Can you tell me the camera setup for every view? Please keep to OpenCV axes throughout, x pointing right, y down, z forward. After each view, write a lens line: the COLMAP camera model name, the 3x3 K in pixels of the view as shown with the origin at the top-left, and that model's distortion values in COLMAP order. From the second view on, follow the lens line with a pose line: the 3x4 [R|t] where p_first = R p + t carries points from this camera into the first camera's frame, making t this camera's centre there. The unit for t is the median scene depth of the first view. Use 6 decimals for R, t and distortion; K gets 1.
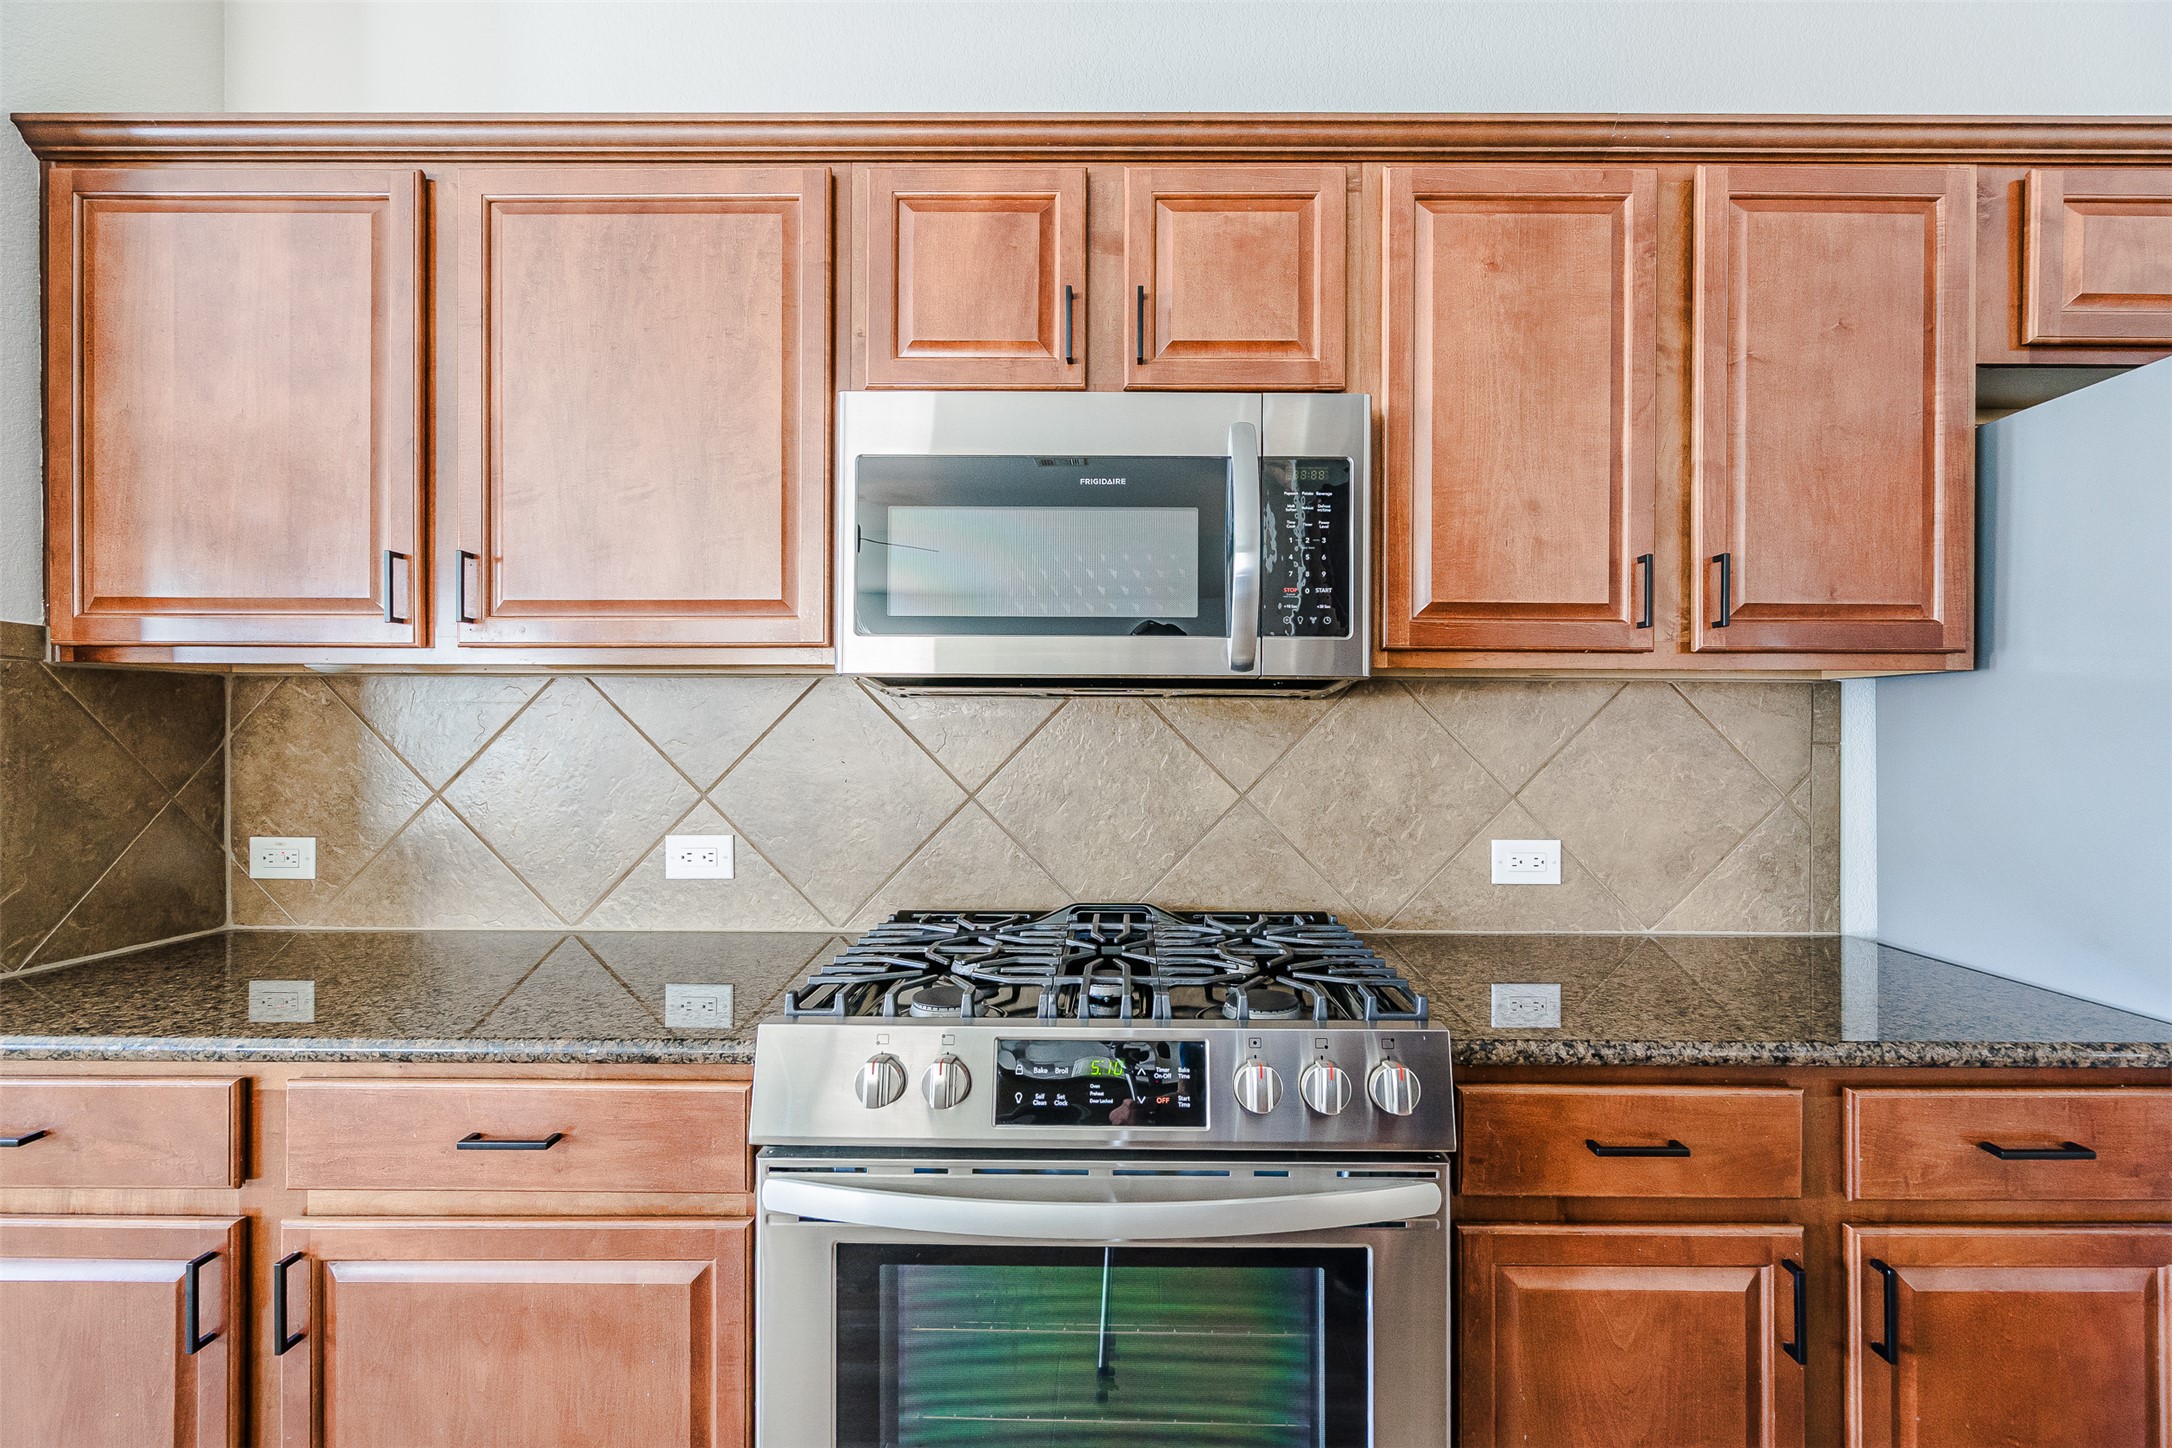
lens RADIAL K [[993.3, 0, 1082.3], [0, 993.3, 726.8], [0, 0, 1]] dist [-0.003272, 0.000693]
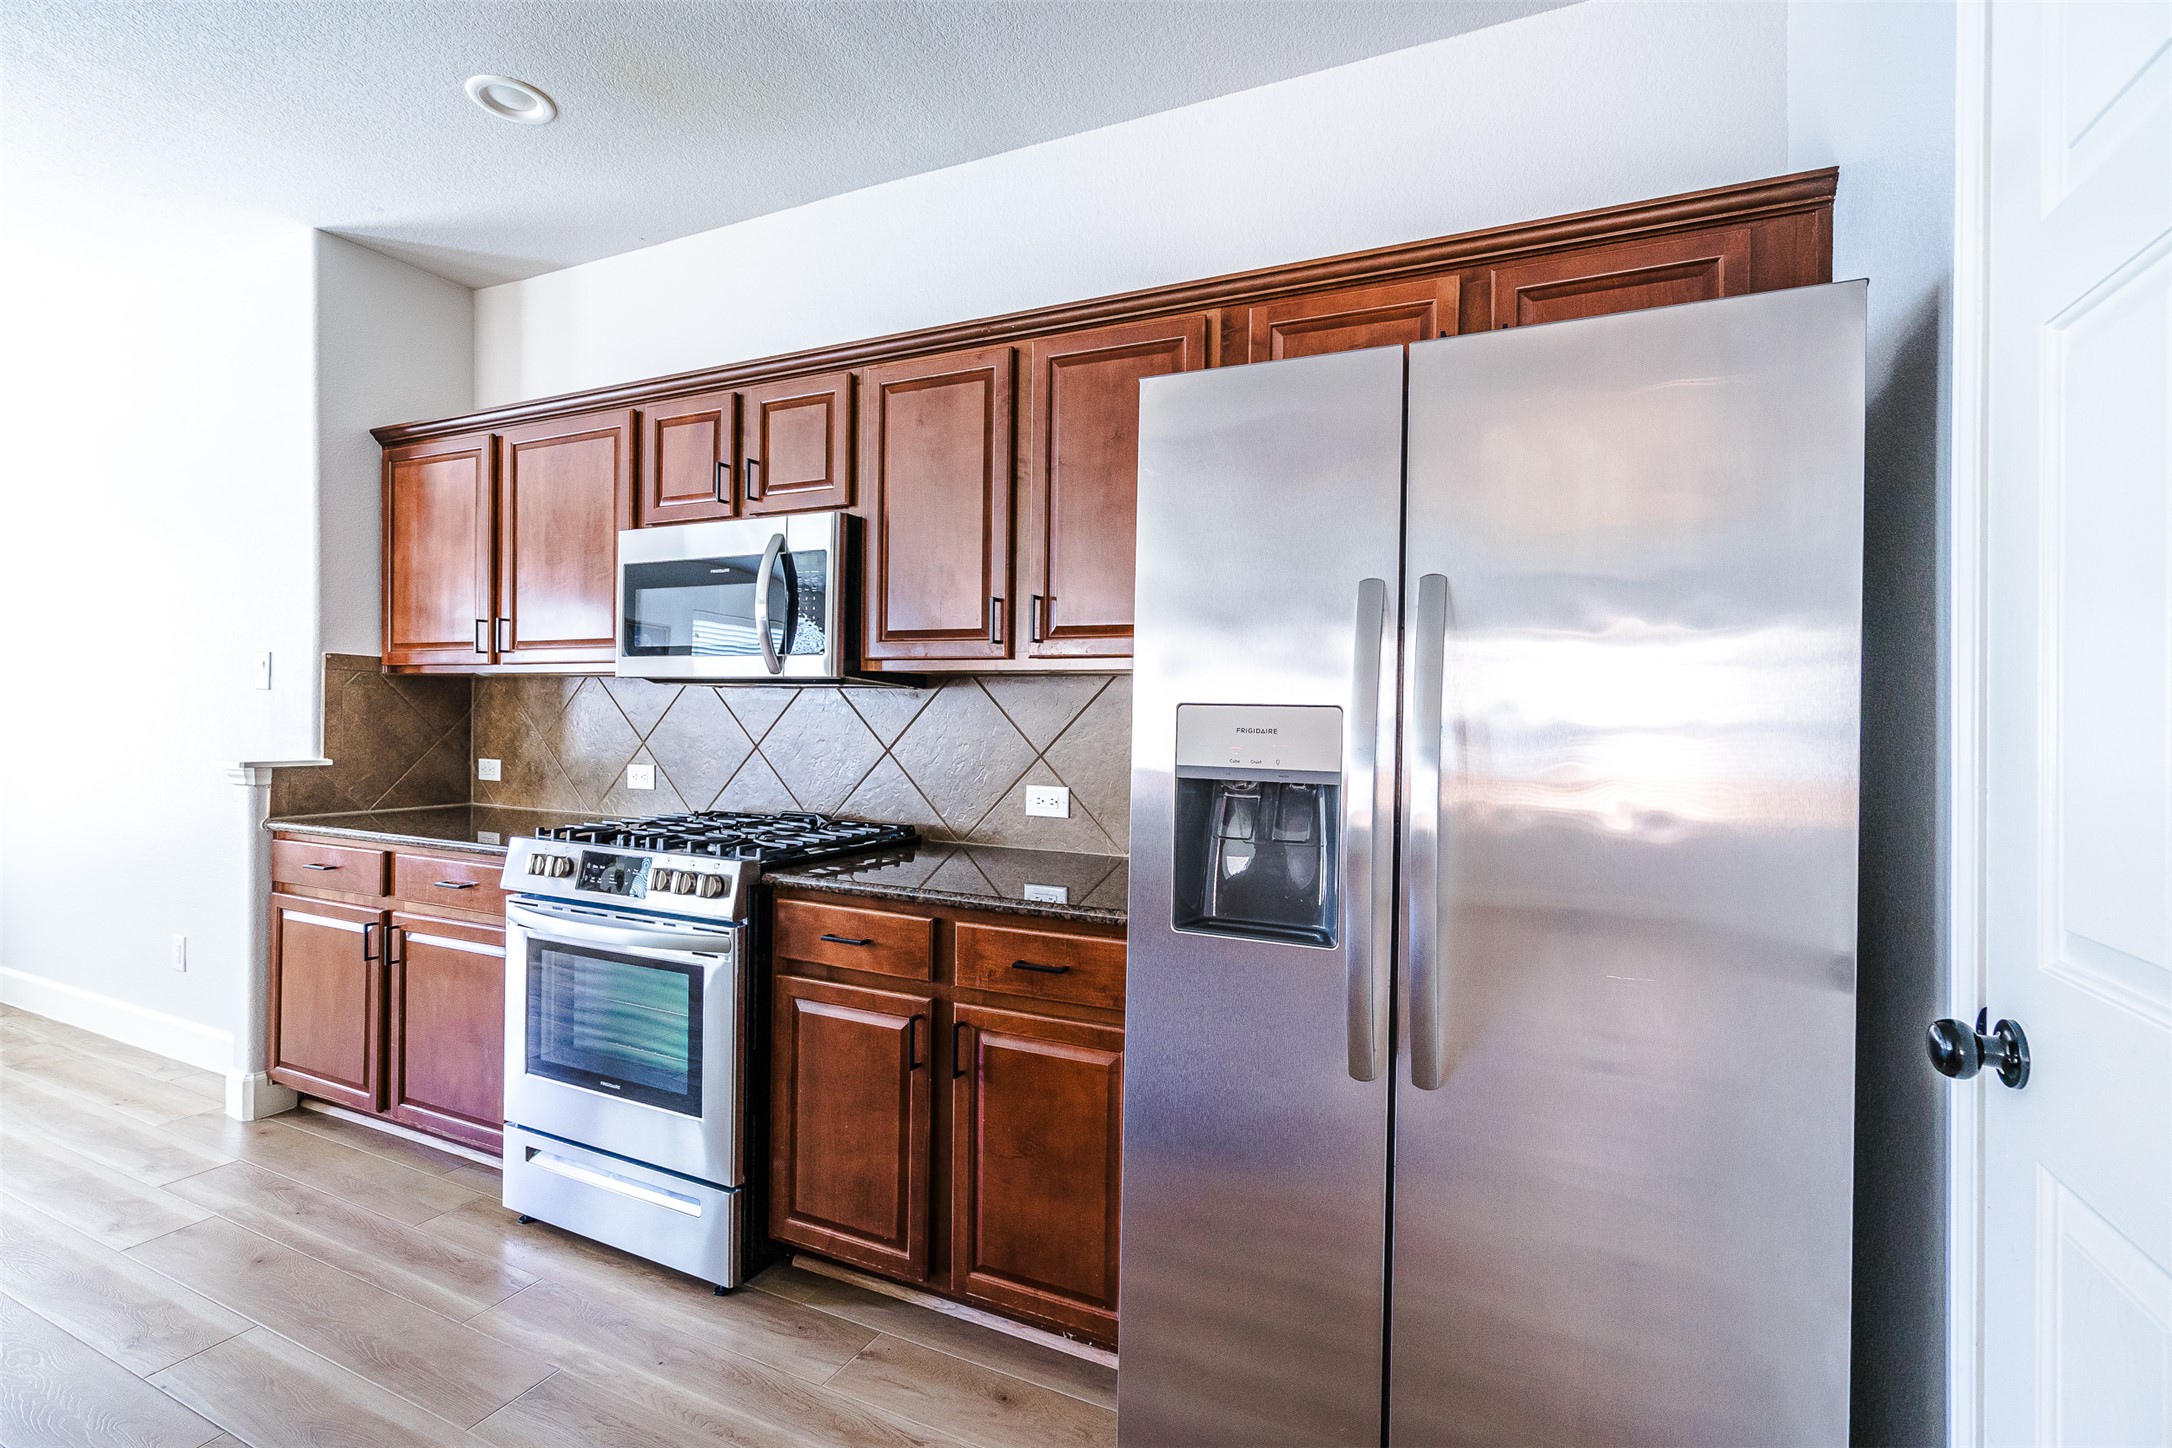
lens RADIAL K [[993.3, 0, 1089.8], [0, 993.3, 715.7], [0, 0, 1]] dist [-0.003272, 0.000693]
pose [[0.906772, 0.010750, -0.421485, 1.348444], [-0.009655, 0.999942, 0.004732, 0.004075], [0.421512, -0.000221, 0.906823, -0.352214]]
